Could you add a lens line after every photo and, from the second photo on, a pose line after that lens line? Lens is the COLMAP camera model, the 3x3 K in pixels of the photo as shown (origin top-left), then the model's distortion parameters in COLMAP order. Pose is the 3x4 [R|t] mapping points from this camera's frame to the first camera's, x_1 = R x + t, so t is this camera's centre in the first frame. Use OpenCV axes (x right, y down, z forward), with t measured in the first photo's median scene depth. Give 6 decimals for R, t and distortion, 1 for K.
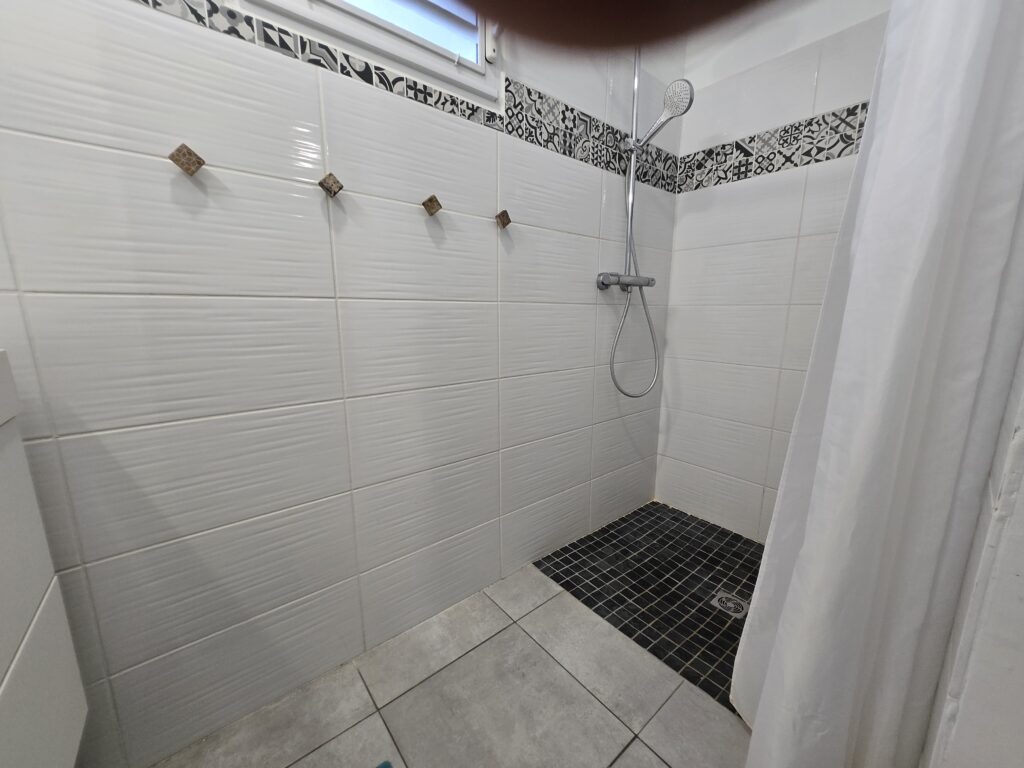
lens RADIAL K [[398.8, 0, 515.7], [0, 398.8, 386.6], [0, 0, 1]] dist [0.007540, -0.004648]
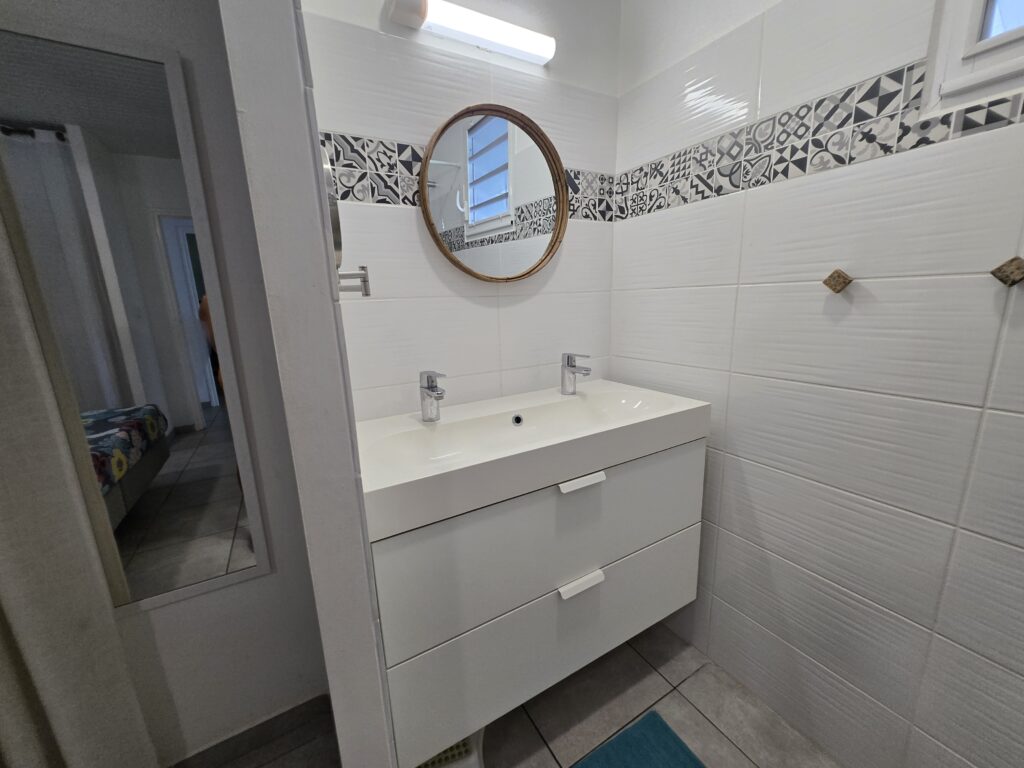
lens RADIAL K [[398.8, 0, 515.7], [0, 398.8, 386.6], [0, 0, 1]] dist [0.007540, -0.004648]
pose [[-0.156436, 0.215044, -0.963994, 0.536629], [-0.156754, 0.958234, 0.239197, -0.375526], [0.975170, 0.188528, -0.116193, 0.236045]]
